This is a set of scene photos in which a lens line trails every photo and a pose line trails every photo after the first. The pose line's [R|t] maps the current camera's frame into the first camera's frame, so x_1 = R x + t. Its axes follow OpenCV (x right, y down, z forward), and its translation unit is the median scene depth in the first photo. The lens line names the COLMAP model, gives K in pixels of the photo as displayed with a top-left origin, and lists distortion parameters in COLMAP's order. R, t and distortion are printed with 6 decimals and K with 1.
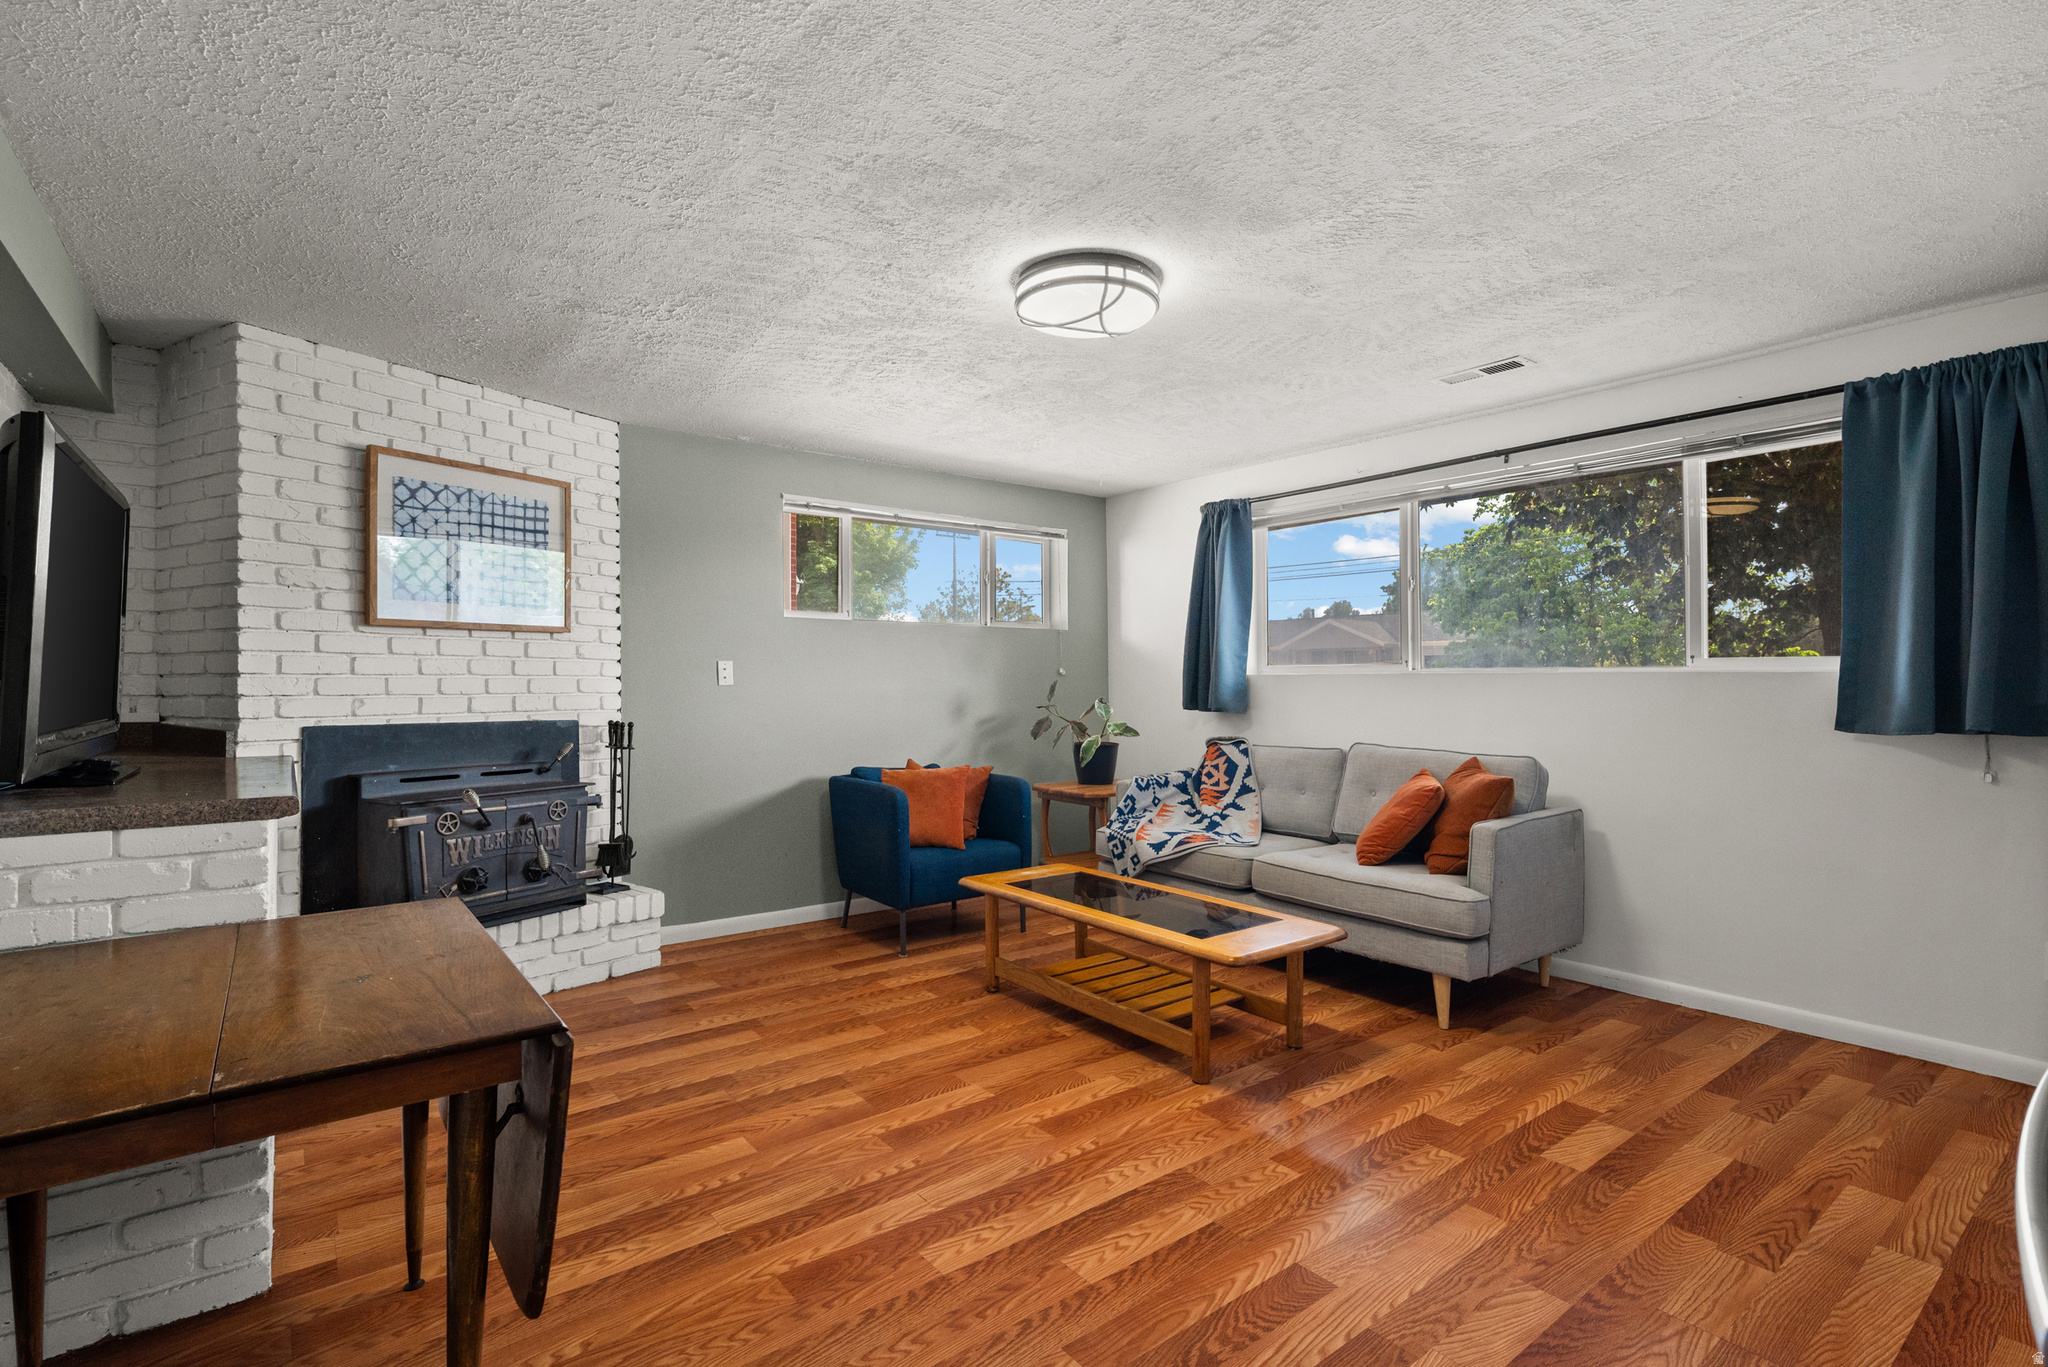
lens RADIAL K [[937.0, 0, 1022.2], [0, 937.0, 676.5], [0, 0, 1]] dist [0.002348, -0.000178]
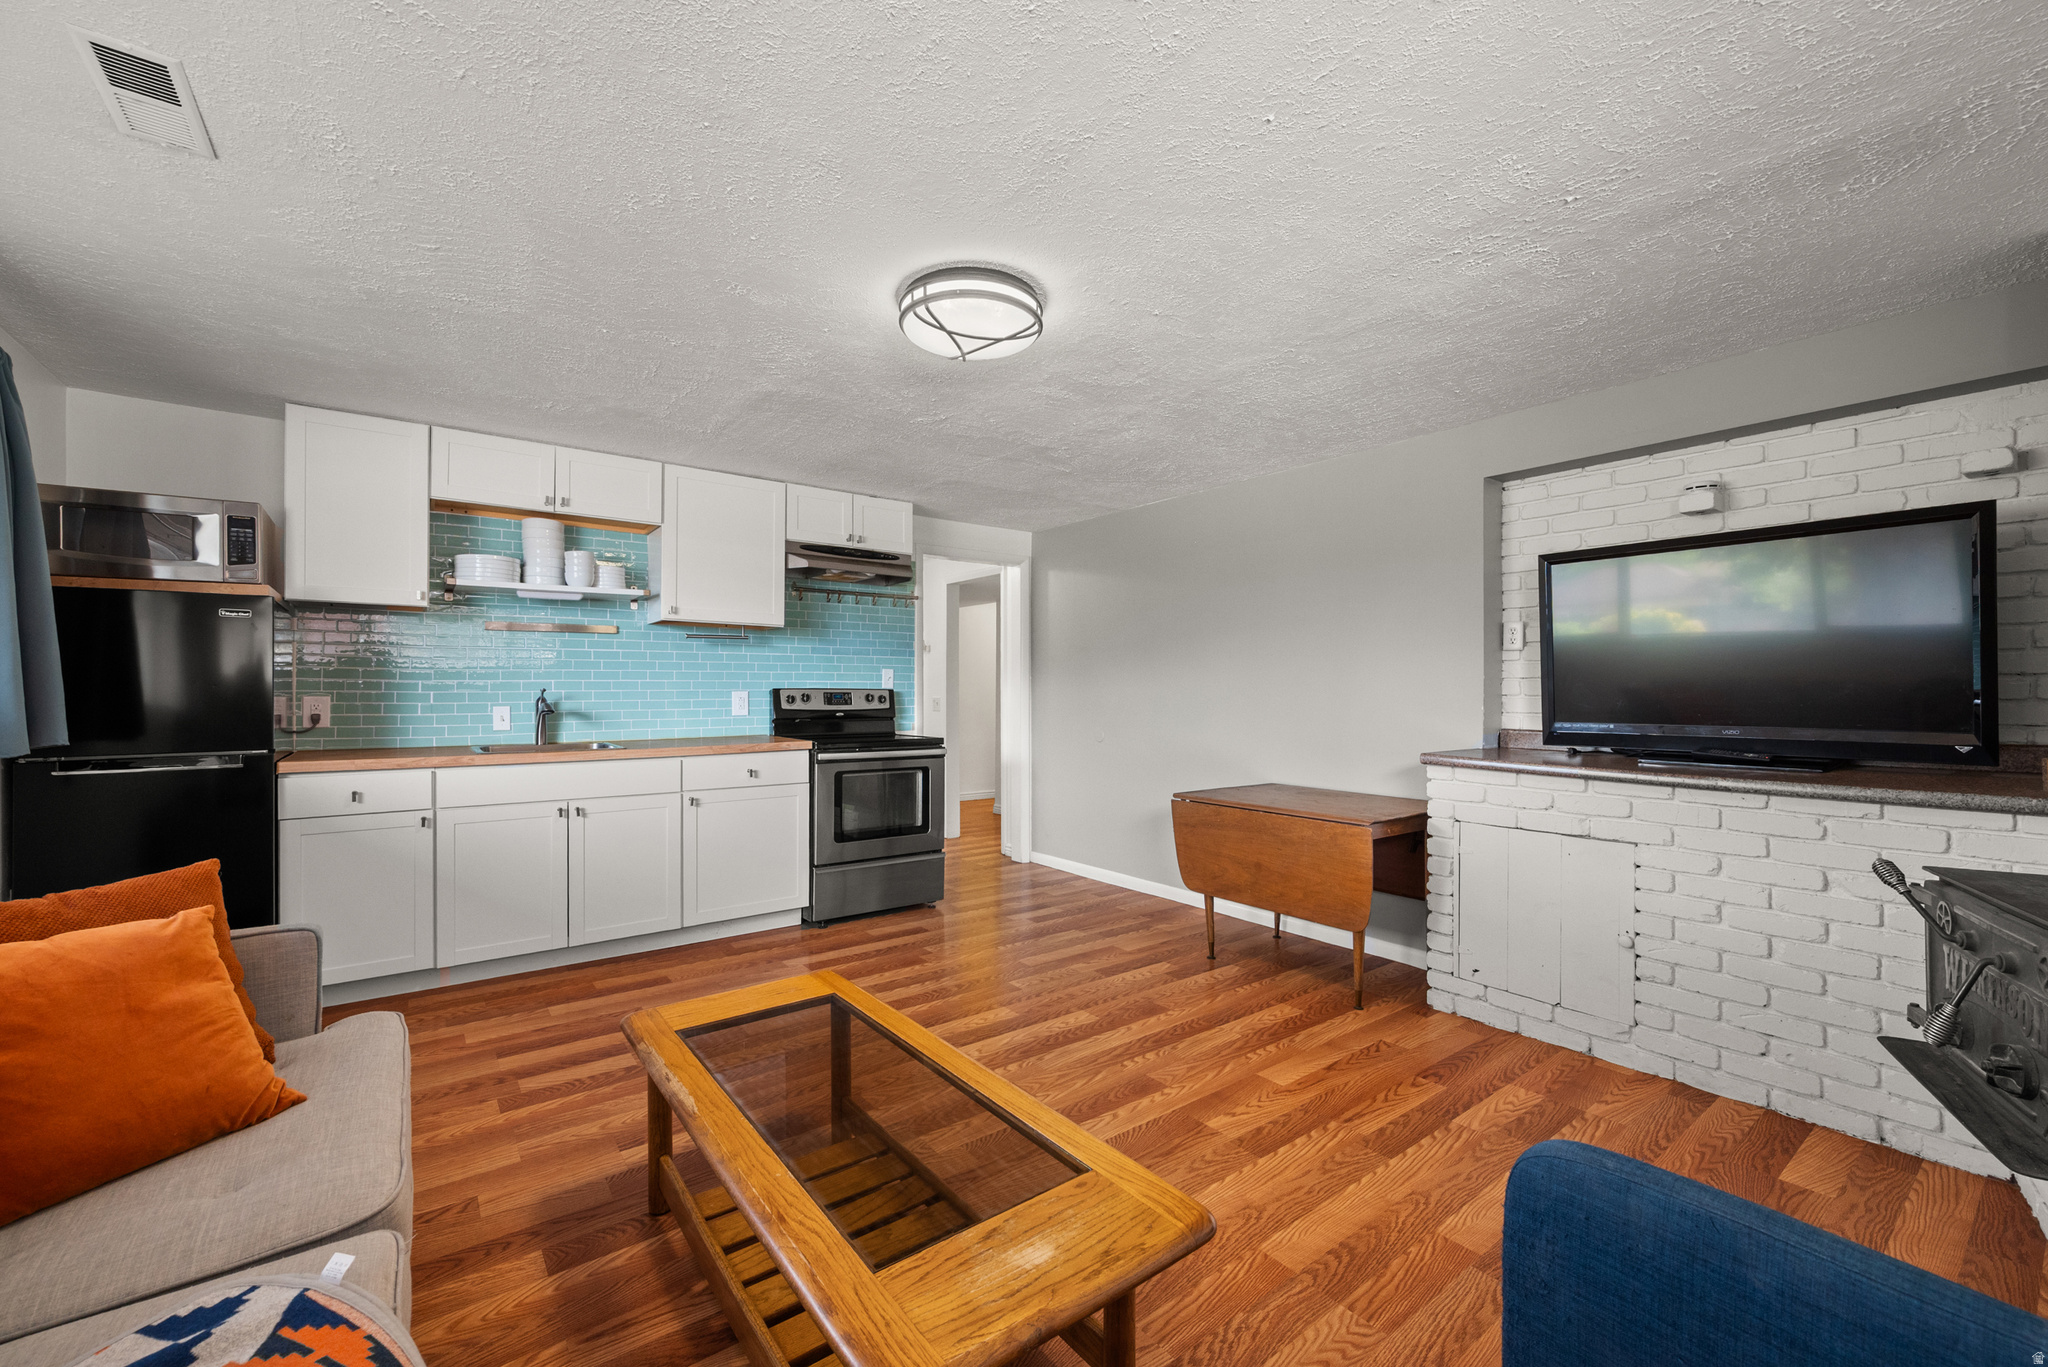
lens RADIAL K [[818.4, 0, 1022.5], [0, 818.4, 687.3], [0, 0, 1]] dist [0.001824, 0.000523]
pose [[-0.999946, -0.000877, 0.010312, 0.014936], [-0.000922, 0.999990, -0.004312, 0.001816], [-0.010308, -0.004321, -0.999938, 2.071506]]
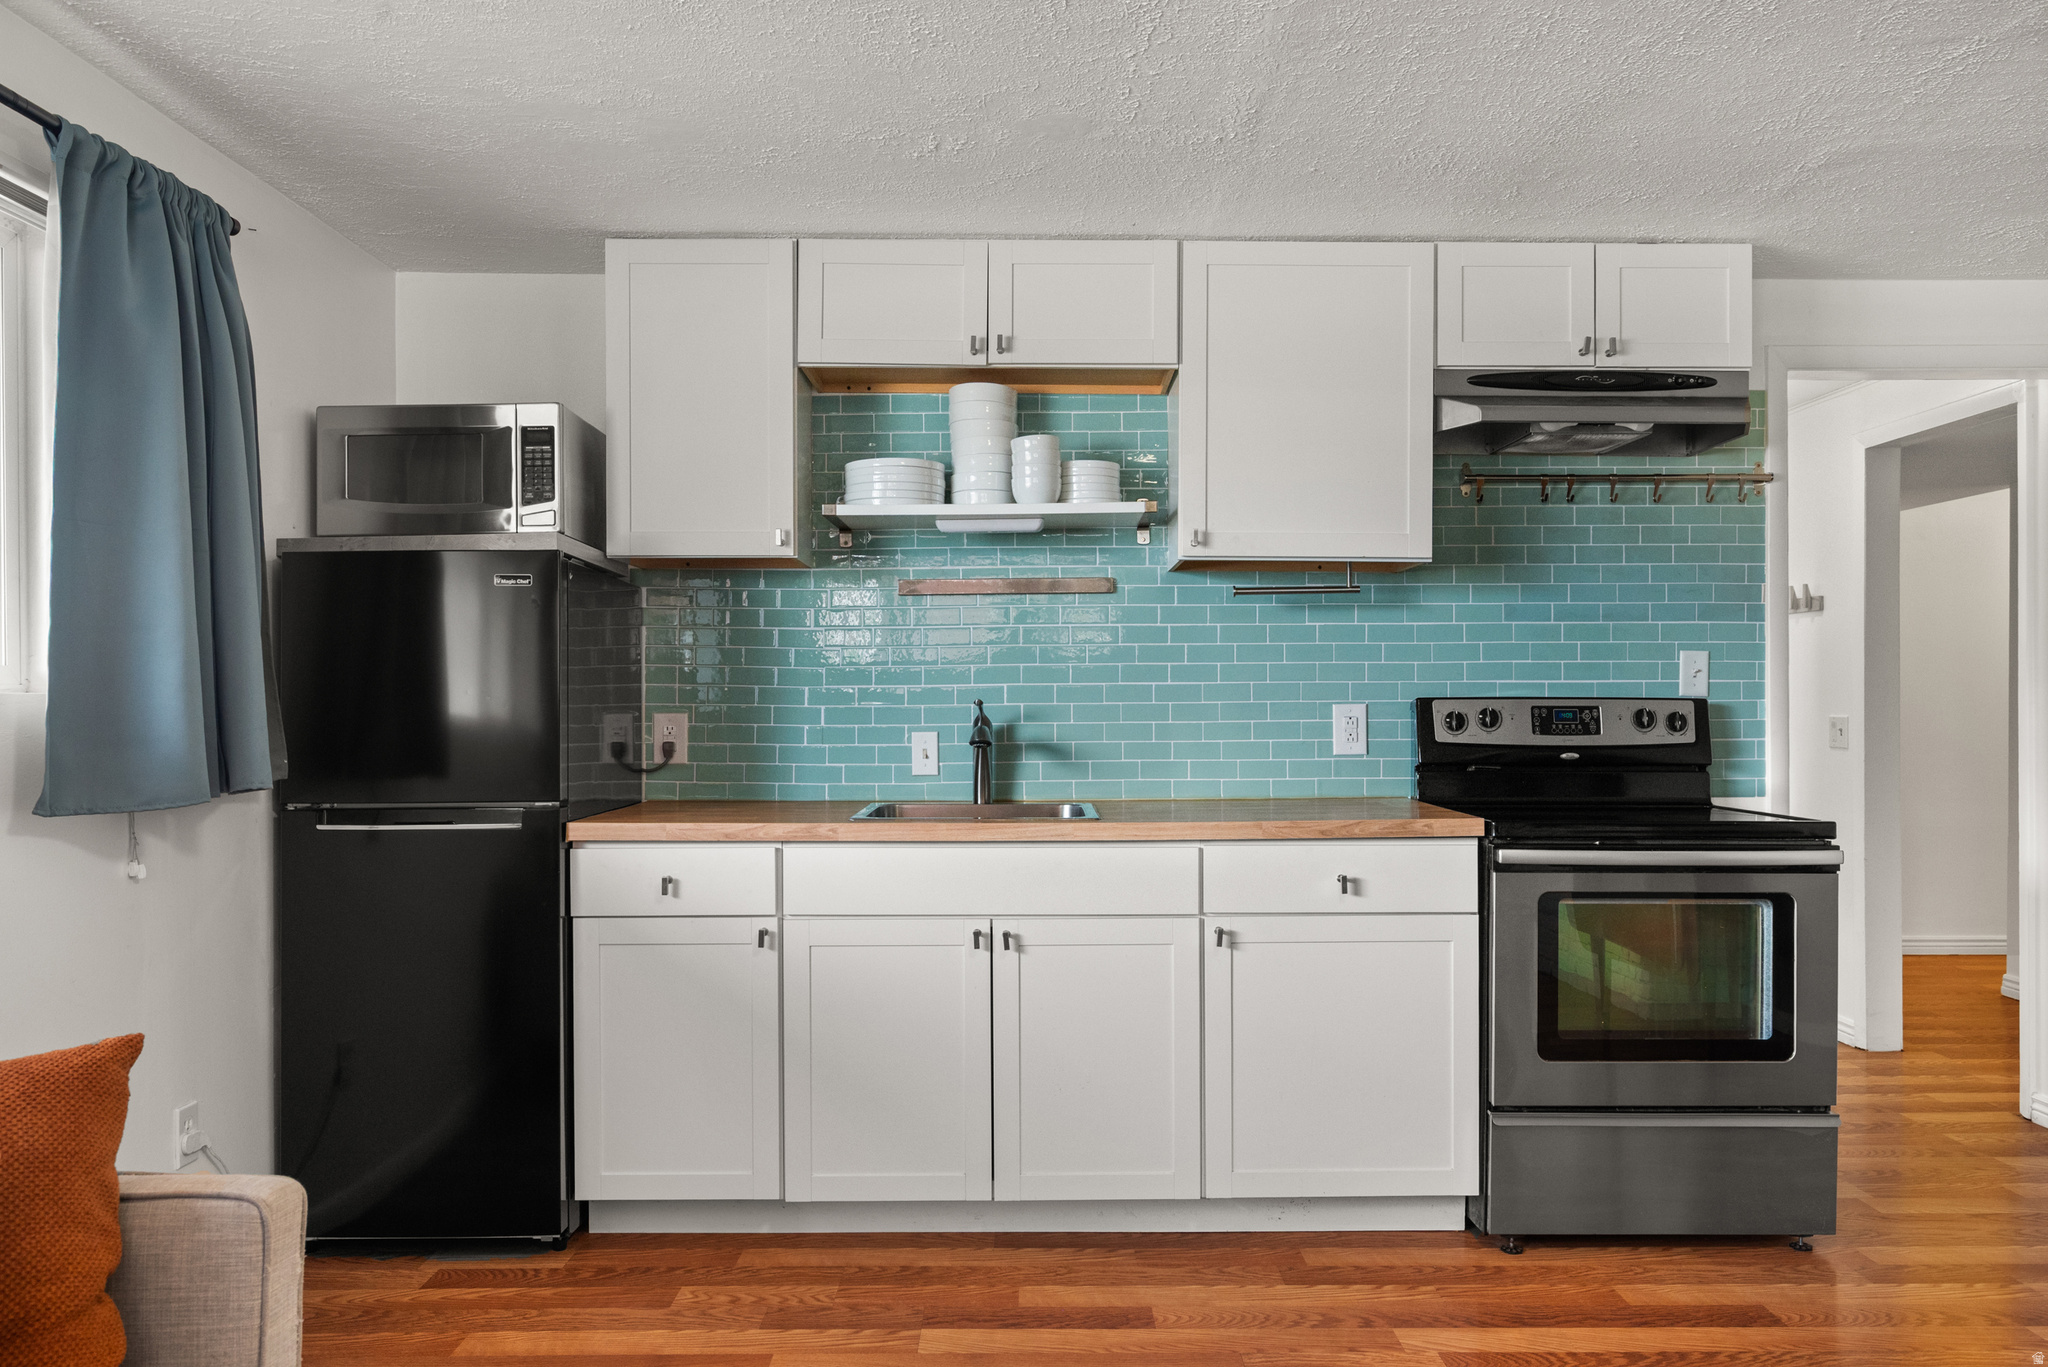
lens RADIAL K [[1456.3, 0, 1025.2], [0, 1456.3, 705.6], [0, 0, 1]] dist [-0.009094, 0.013704]
pose [[-0.800858, -0.000017, 0.598854, 0.016000], [0.001456, 0.999997, 0.001976, 0.001645], [-0.598852, 0.002454, -0.800856, 1.678727]]
